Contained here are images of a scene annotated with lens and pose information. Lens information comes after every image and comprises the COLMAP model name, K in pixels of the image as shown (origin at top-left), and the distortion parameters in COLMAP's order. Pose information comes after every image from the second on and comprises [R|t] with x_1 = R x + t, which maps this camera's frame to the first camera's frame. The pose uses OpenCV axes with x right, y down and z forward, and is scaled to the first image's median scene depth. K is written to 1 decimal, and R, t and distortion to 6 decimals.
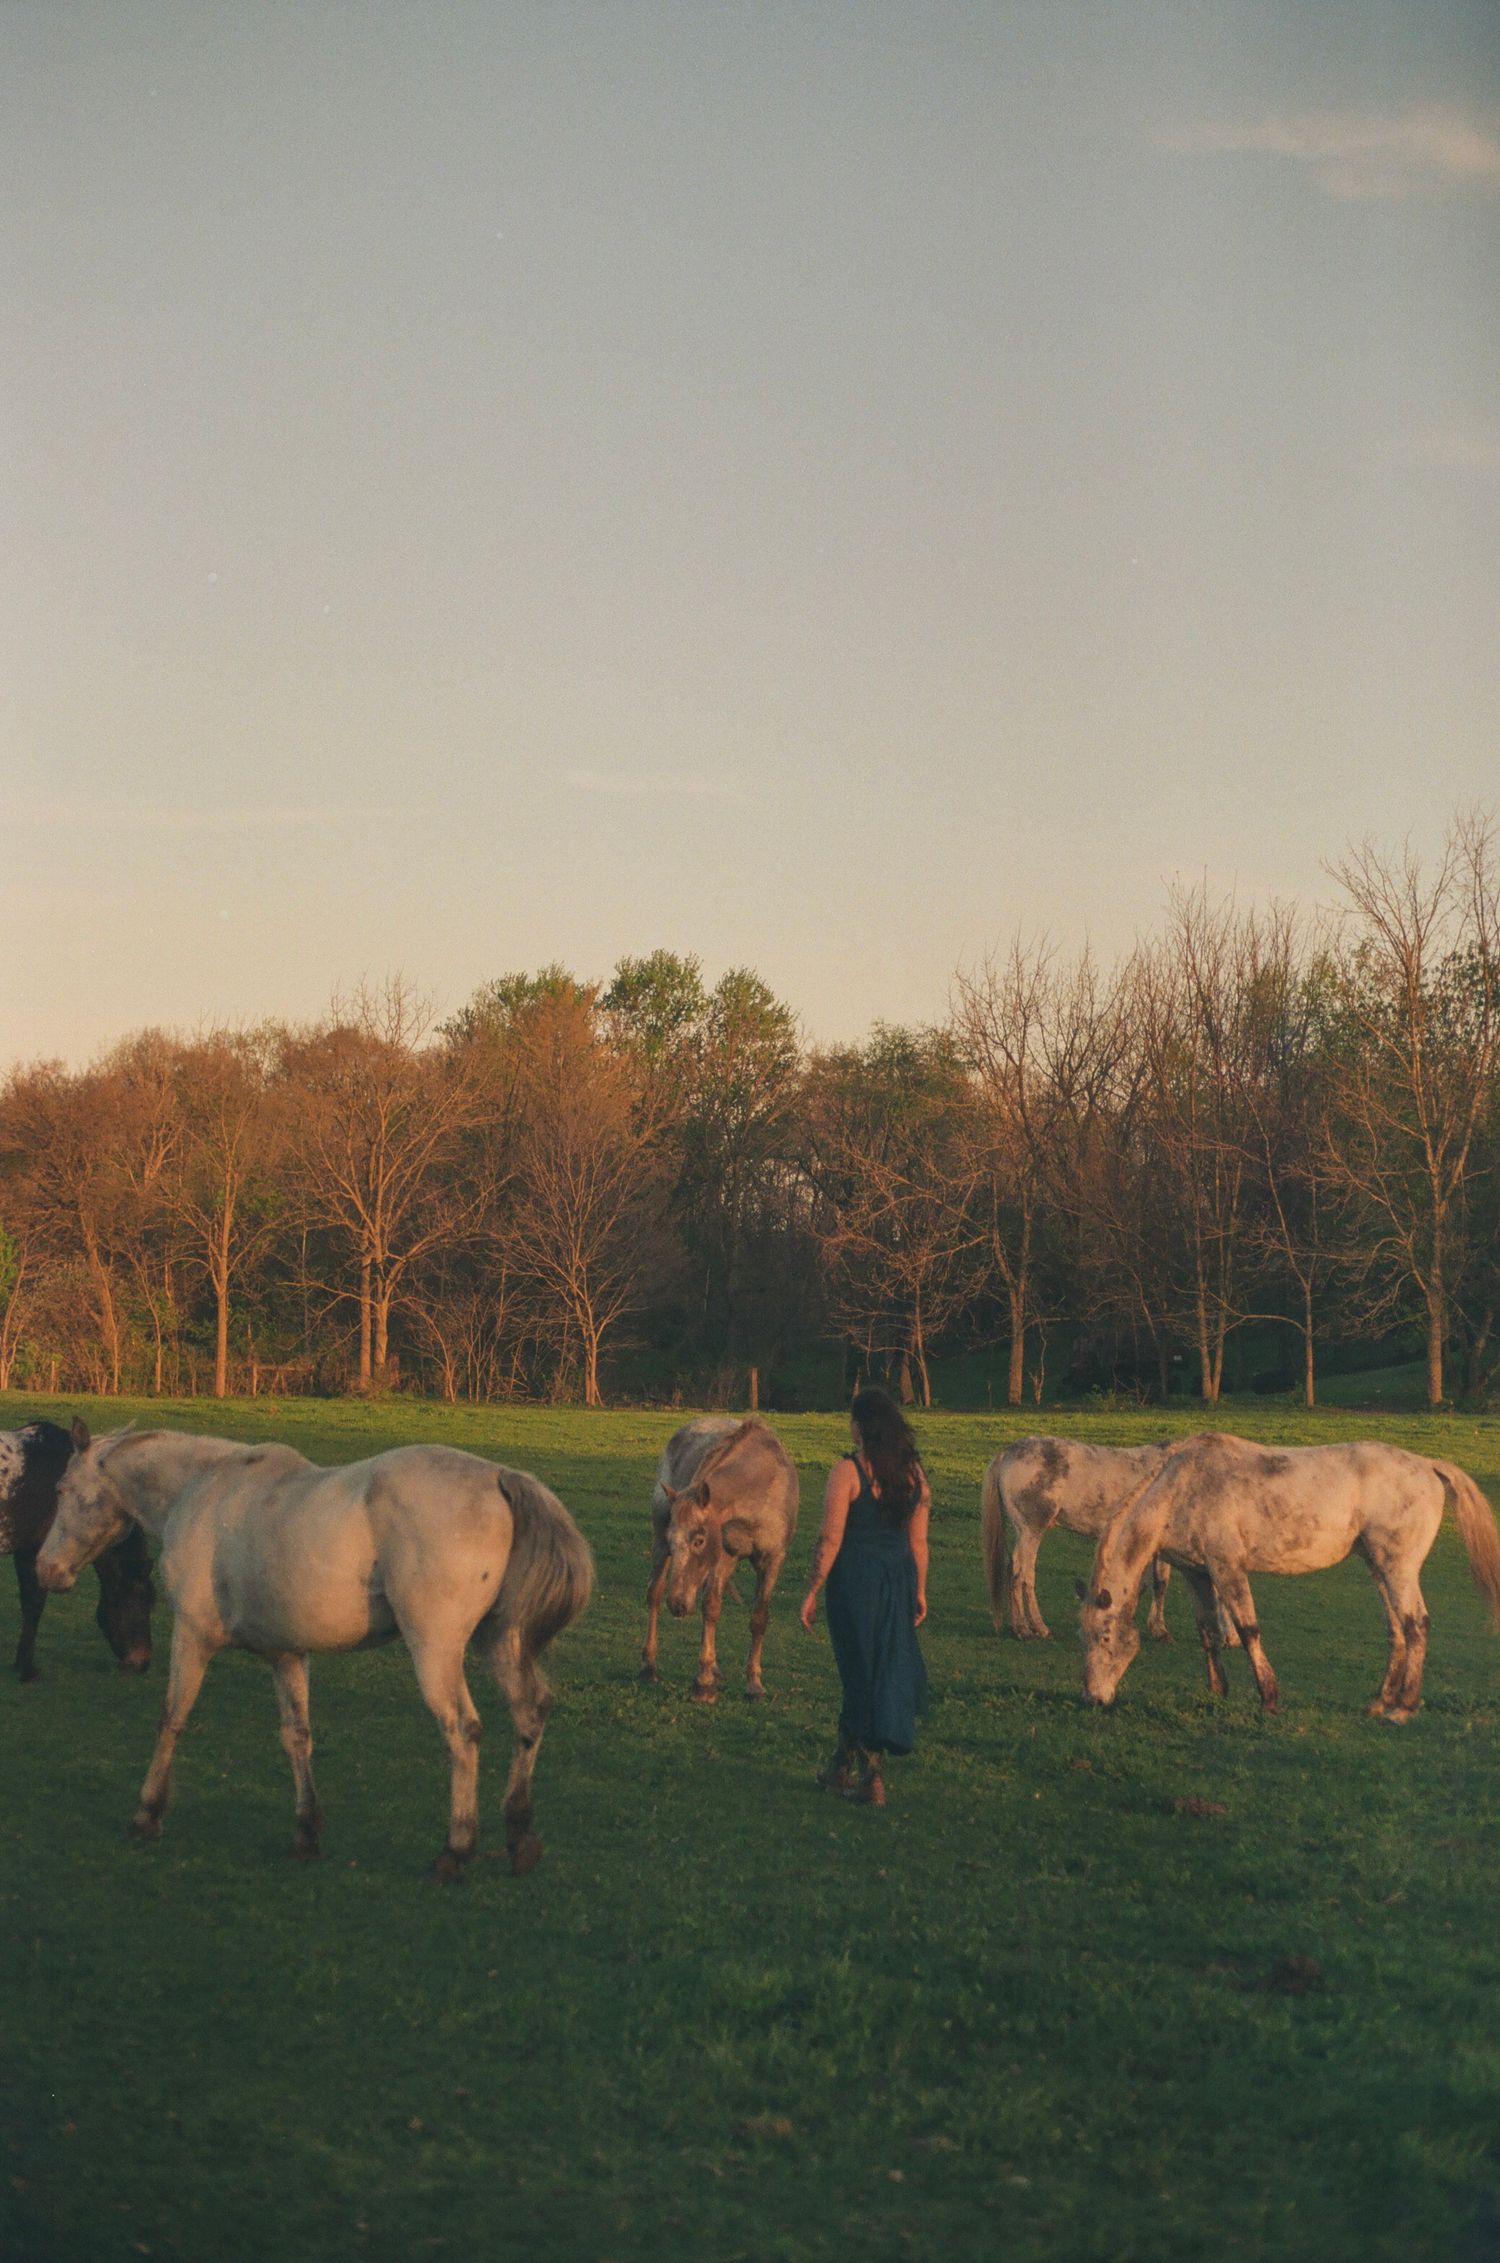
lens RADIAL K [[2755.7, 0, 749.8], [0, 2755.7, 1141.4], [0, 0, 1]] dist [-0.040193, -0.046749]
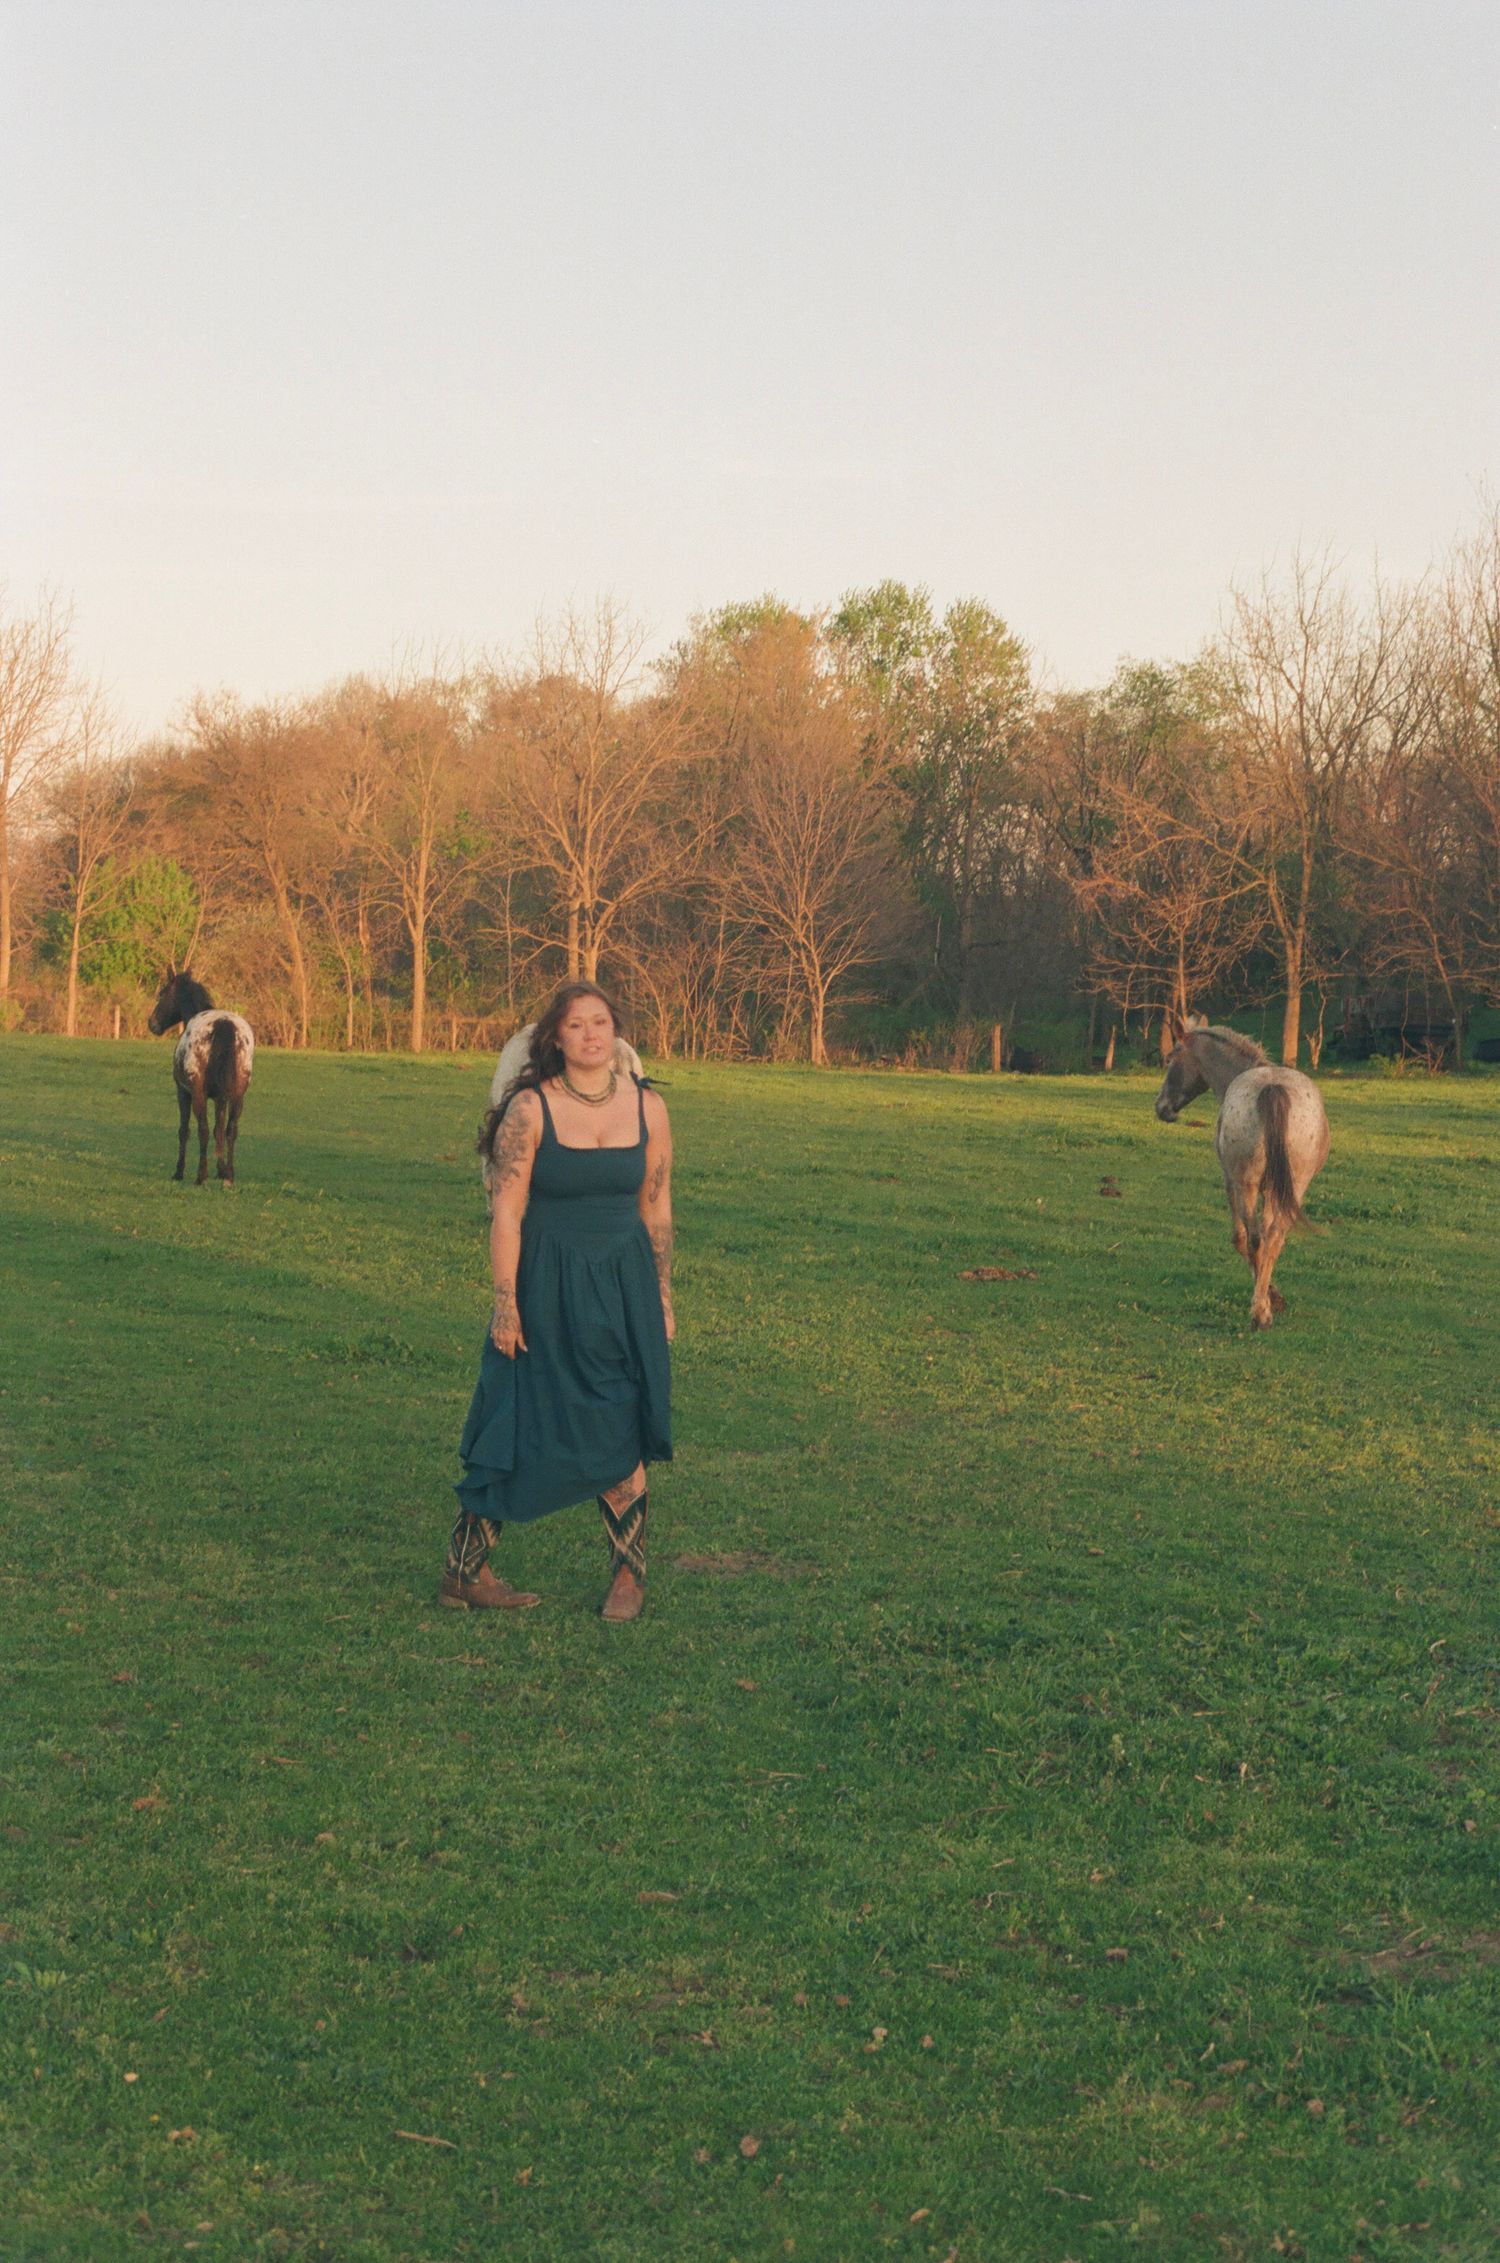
lens RADIAL K [[2439.7, 0, 752.8], [0, 2439.7, 1034.3], [0, 0, 1]] dist [-0.007288, 0.012049]
pose [[0.997684, 0.010377, -0.067227, -0.024331], [-0.004894, 0.996685, 0.081210, 0.019701], [0.067847, -0.080693, 0.994427, 0.189530]]
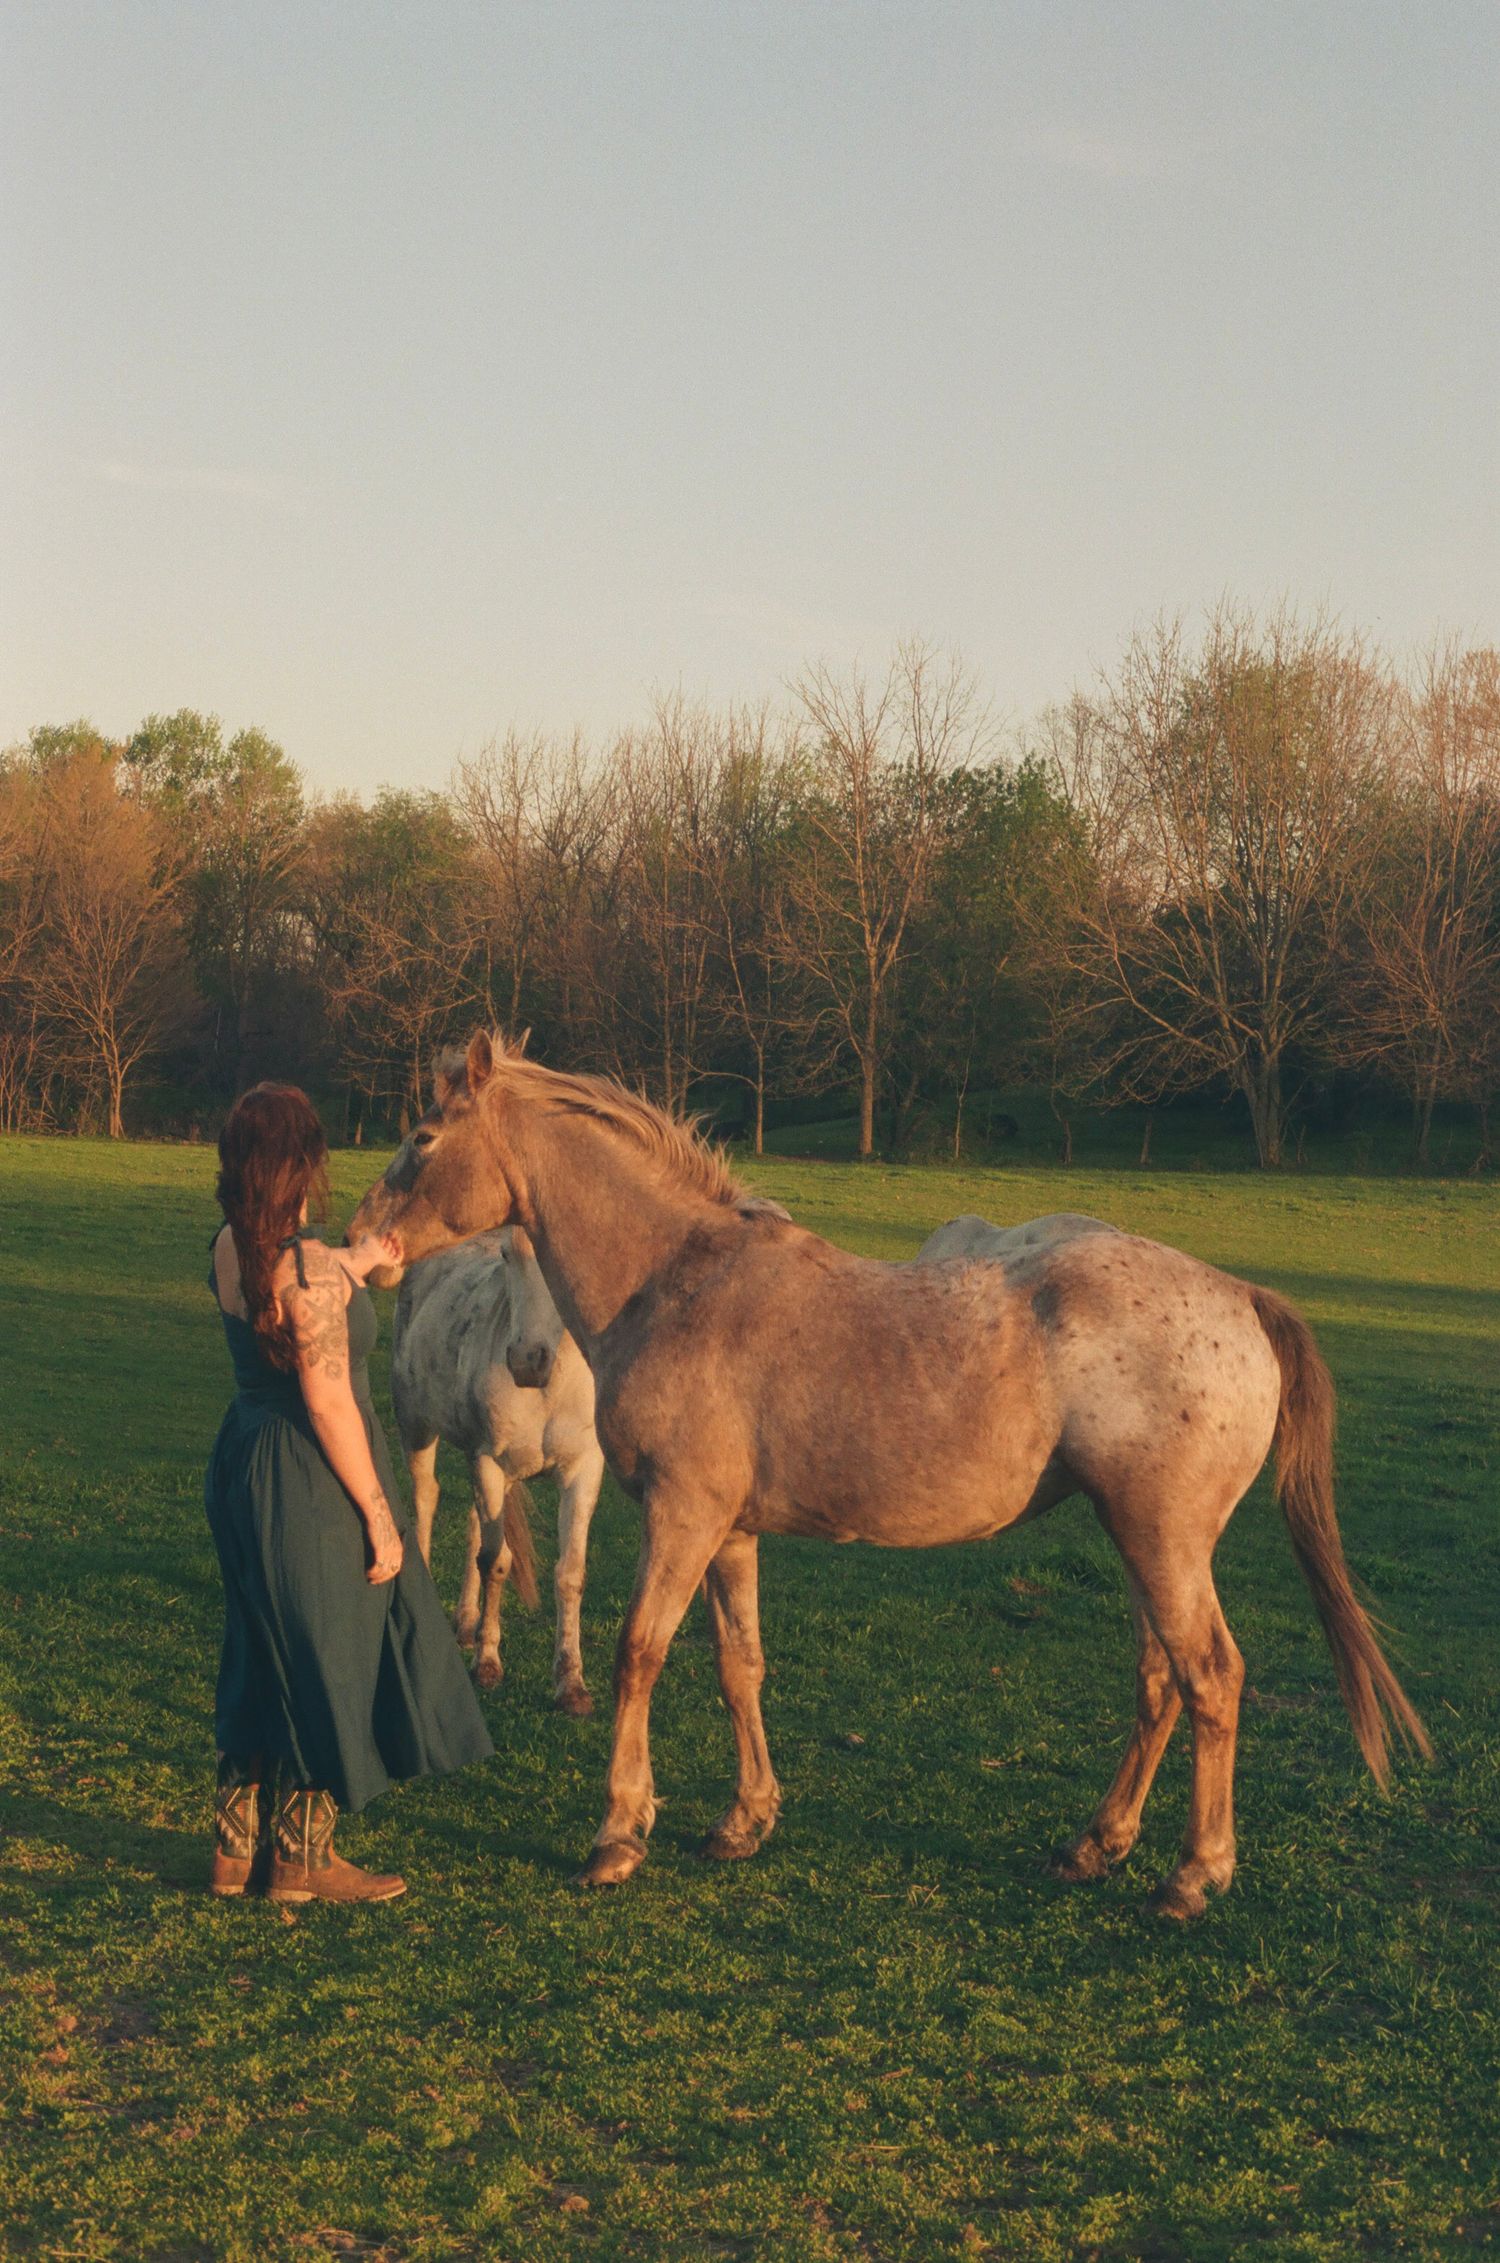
lens RADIAL K [[3375.3, 0, 748.4], [0, 3375.3, 1284.5], [0, 0, 1]] dist [-0.053420, -0.003655]
pose [[0.985243, 0.017234, 0.170292, -0.036790], [-0.039993, 0.990557, 0.131136, -0.032017], [-0.166424, -0.136011, 0.976629, -0.361451]]
